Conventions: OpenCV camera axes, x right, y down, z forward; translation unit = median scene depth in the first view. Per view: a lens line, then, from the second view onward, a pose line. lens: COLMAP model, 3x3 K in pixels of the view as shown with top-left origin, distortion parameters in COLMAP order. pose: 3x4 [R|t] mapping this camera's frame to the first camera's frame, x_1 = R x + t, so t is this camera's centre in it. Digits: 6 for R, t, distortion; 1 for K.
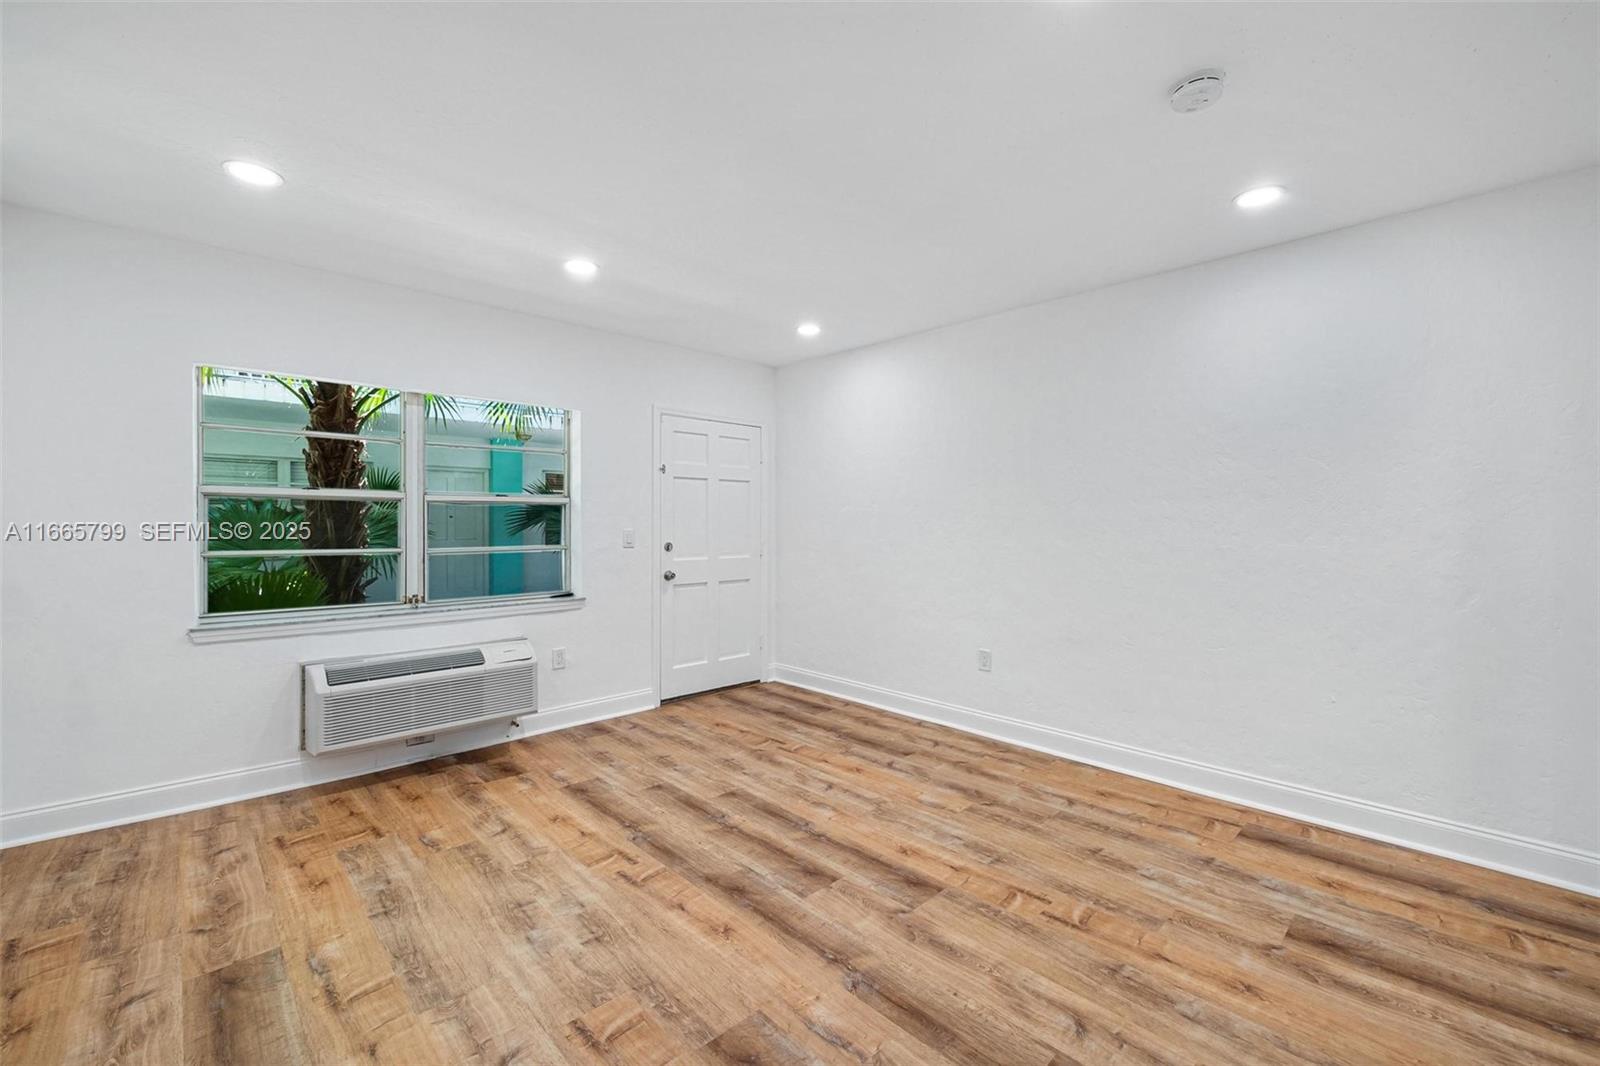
lens RADIAL K [[661.5, 0, 802.7], [0, 661.5, 527.2], [0, 0, 1]] dist [-0.007911, 0.001857]
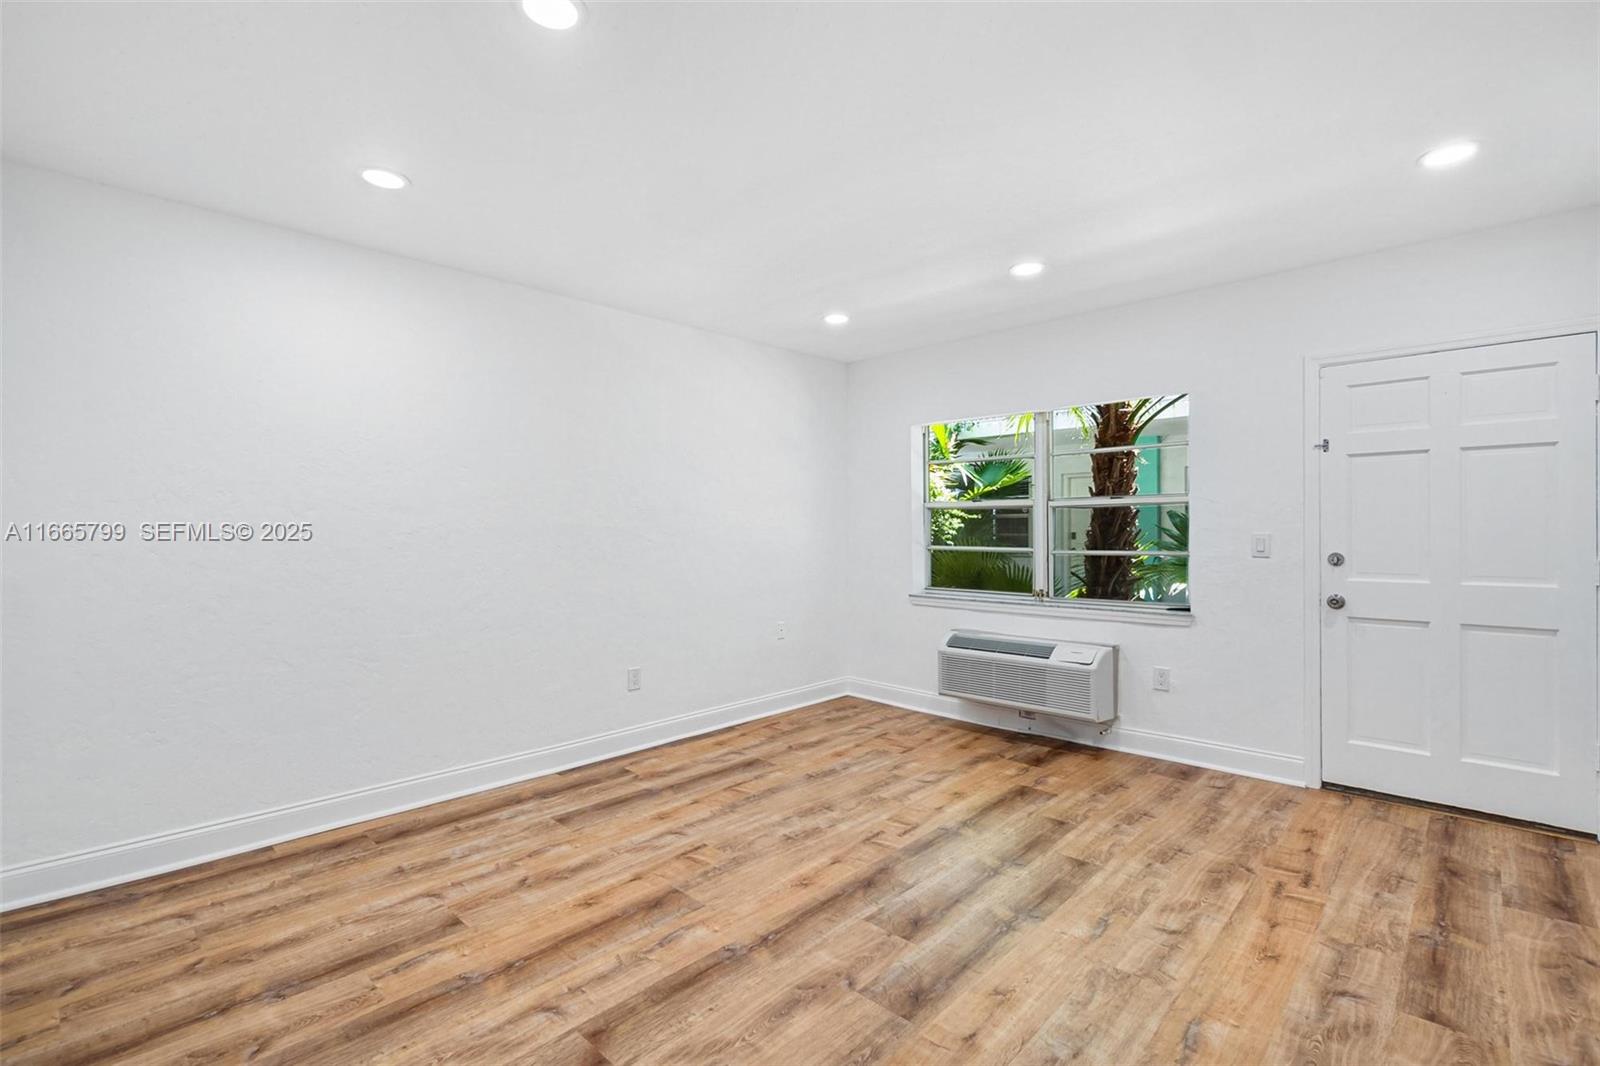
lens RADIAL K [[717.8, 0, 802.1], [0, 717.8, 532.9], [0, 0, 1]] dist [-0.008005, 0.001126]
pose [[0.050072, 0.002907, -0.998741, 0.697301], [-0.002007, 0.999994, 0.002810, 0.002528], [0.998744, 0.001864, 0.050078, 0.585316]]
